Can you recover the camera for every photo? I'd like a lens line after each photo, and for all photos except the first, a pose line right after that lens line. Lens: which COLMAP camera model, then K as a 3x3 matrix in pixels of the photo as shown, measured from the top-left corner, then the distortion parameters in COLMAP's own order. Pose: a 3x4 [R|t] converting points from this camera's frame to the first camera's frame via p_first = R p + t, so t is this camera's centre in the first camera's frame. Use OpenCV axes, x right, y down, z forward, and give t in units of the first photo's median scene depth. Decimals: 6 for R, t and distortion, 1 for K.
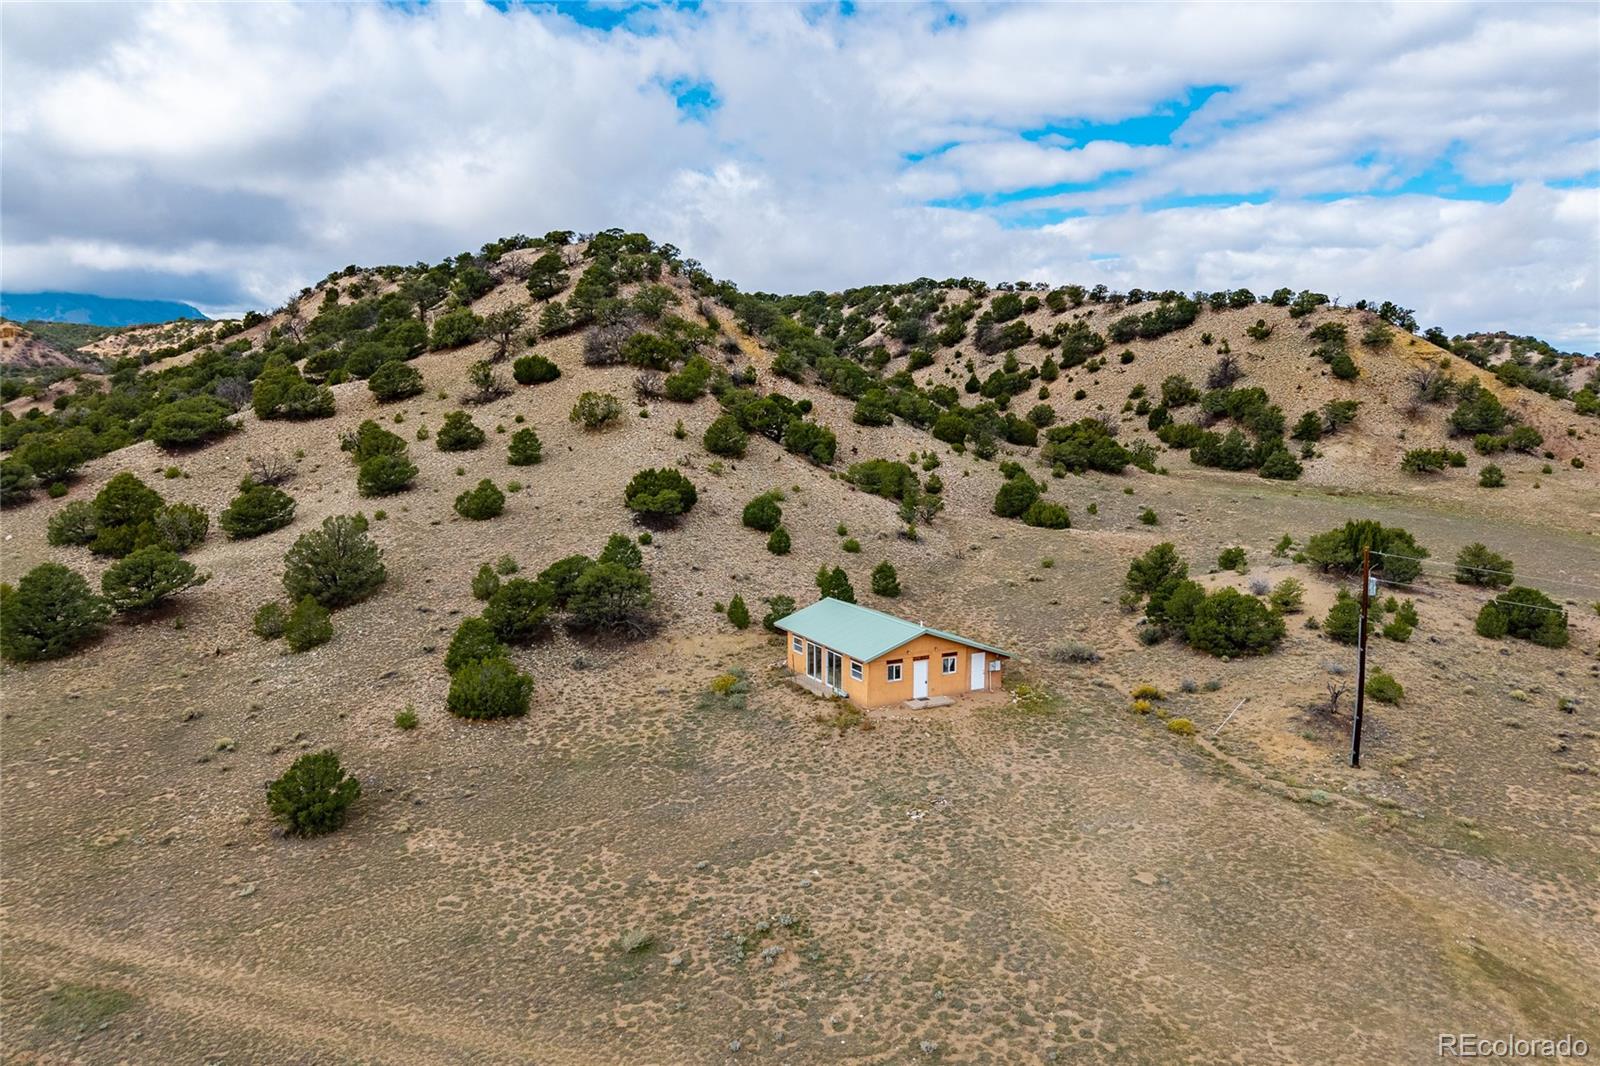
lens RADIAL K [[1062.9, 0, 796.2], [0, 1062.9, 537.1], [0, 0, 1]] dist [0.059950, -0.001893]
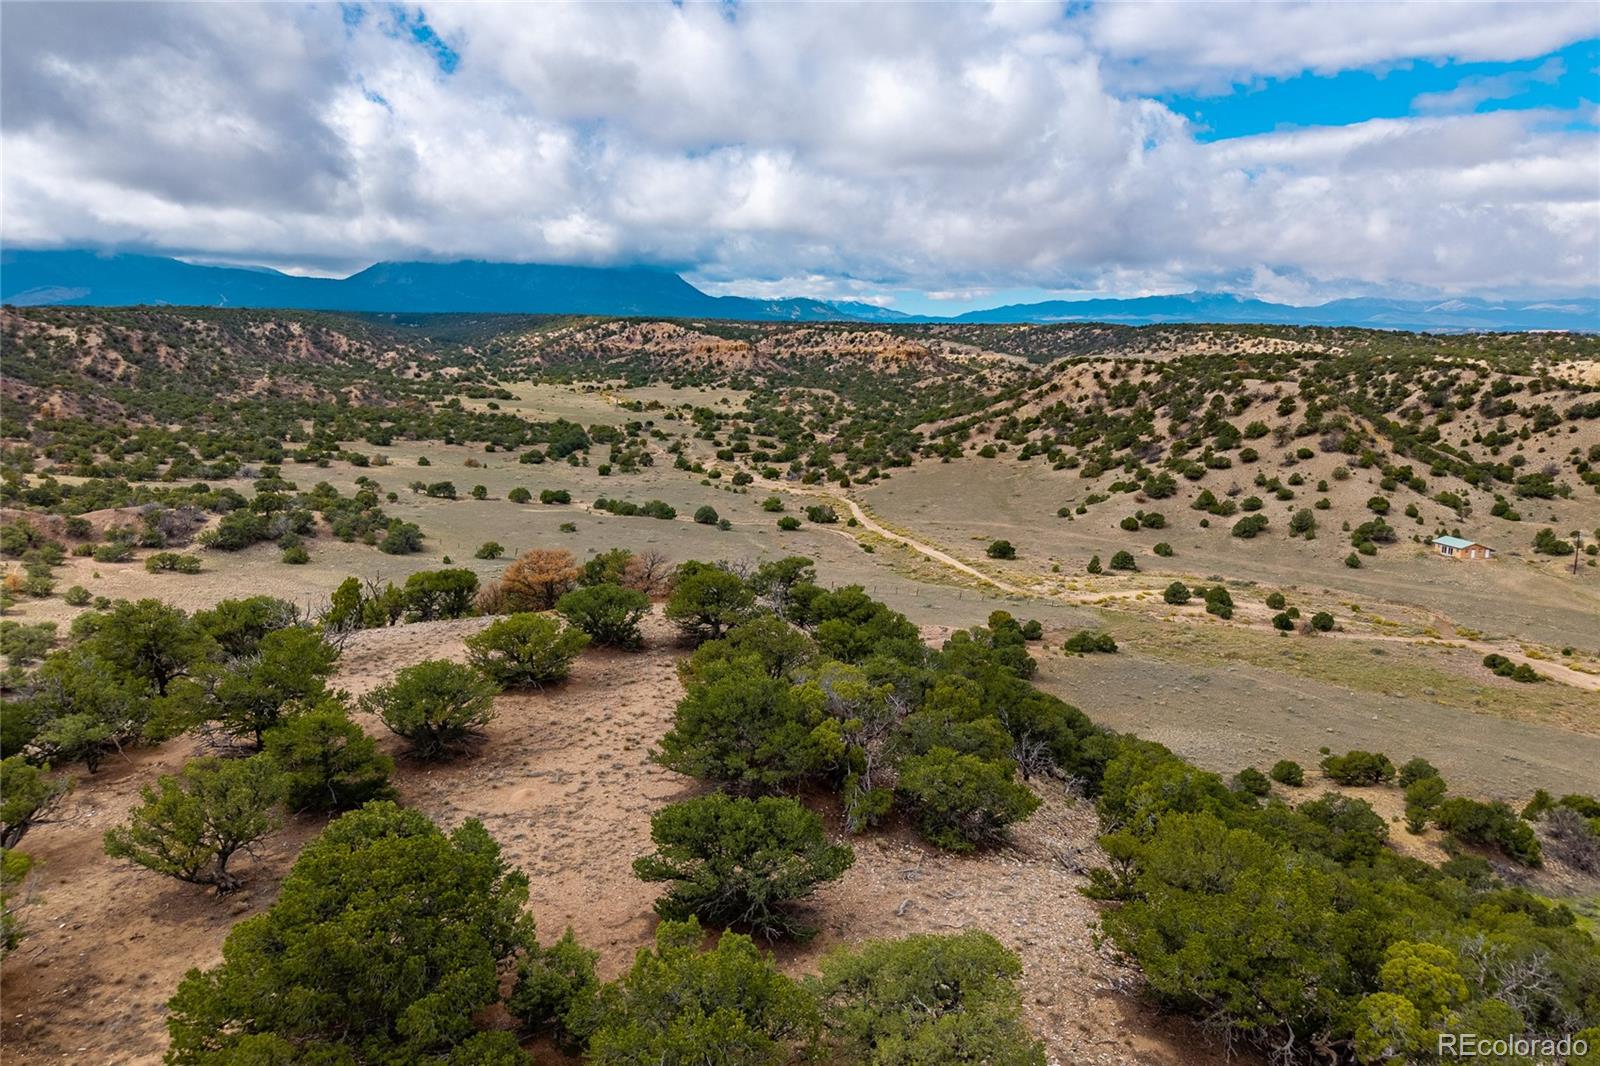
lens RADIAL K [[1080.1, 0, 795.0], [0, 1080.1, 535.1], [0, 0, 1]] dist [-0.003399, -0.004515]
pose [[0.930479, 0.063253, -0.360843, -0.326853], [-0.048198, 0.997556, 0.050579, -0.014458], [0.363160, -0.029670, 0.931254, -1.537415]]
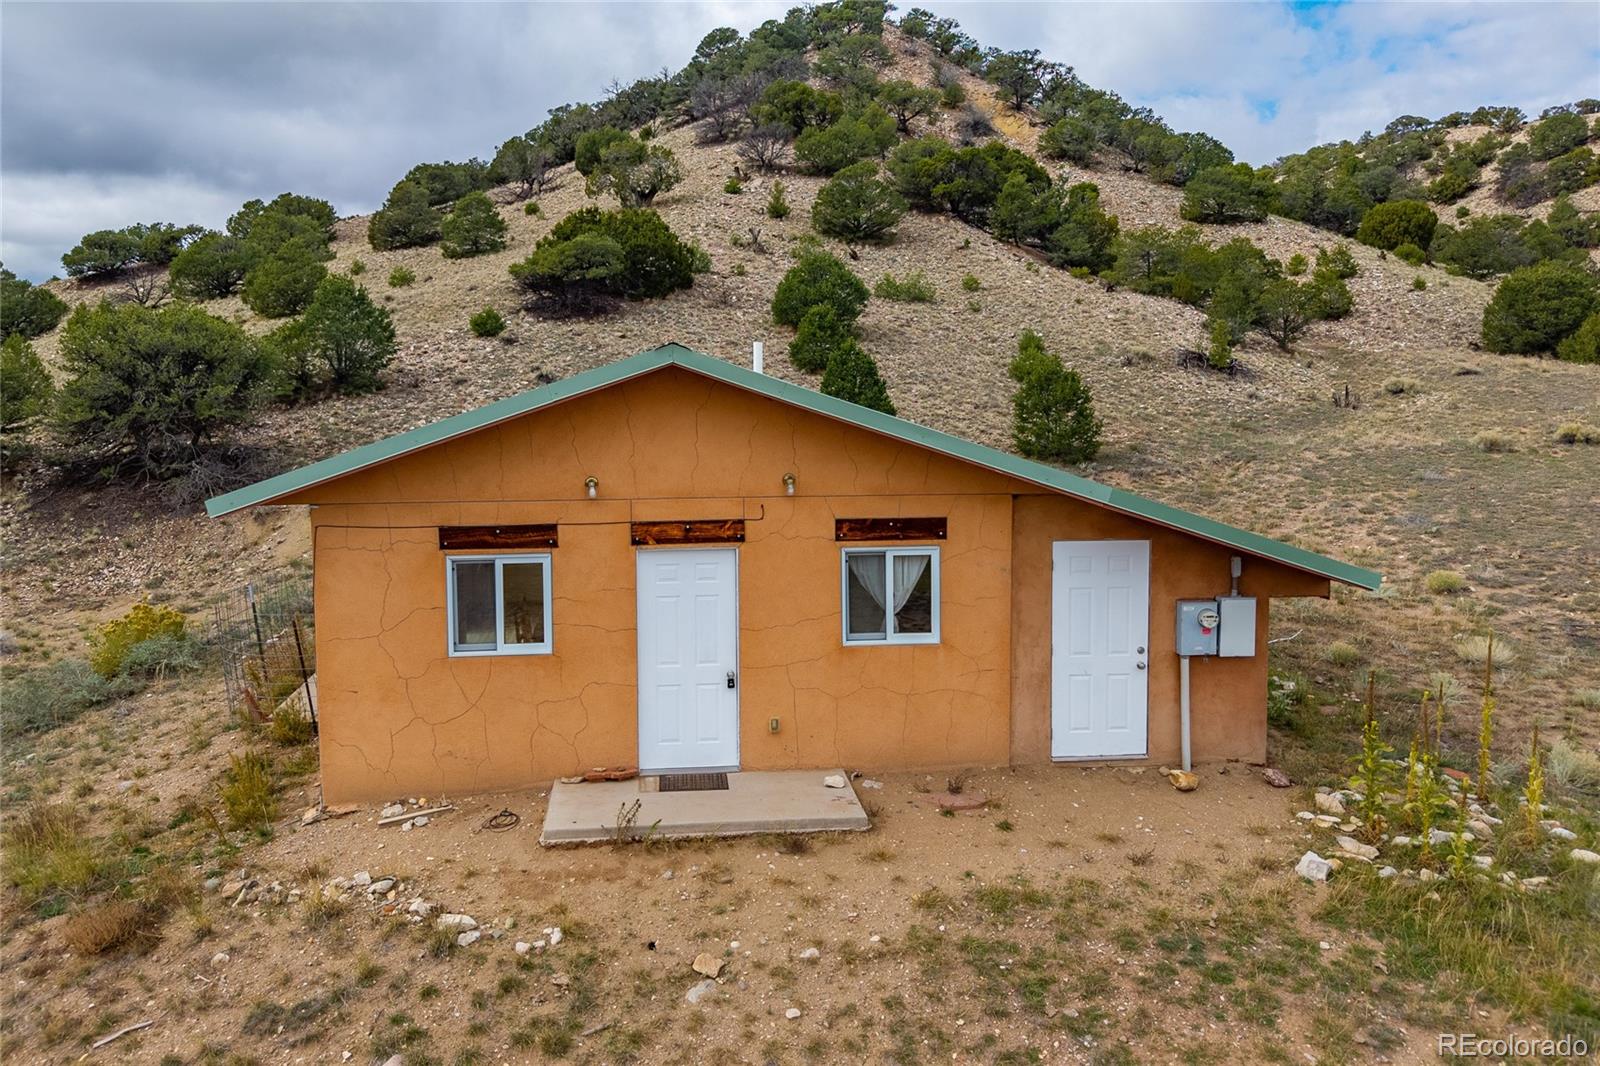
lens RADIAL K [[1222.0, 0, 732.1], [0, 1222.0, 488.2], [0, 0, 1]] dist [-0.000467, -0.008449]
pose [[0.917297, 0.022133, -0.397588, 0.069890], [-0.040631, 0.998445, -0.038159, 0.039903], [0.396125, 0.051158, 0.916770, 0.289696]]
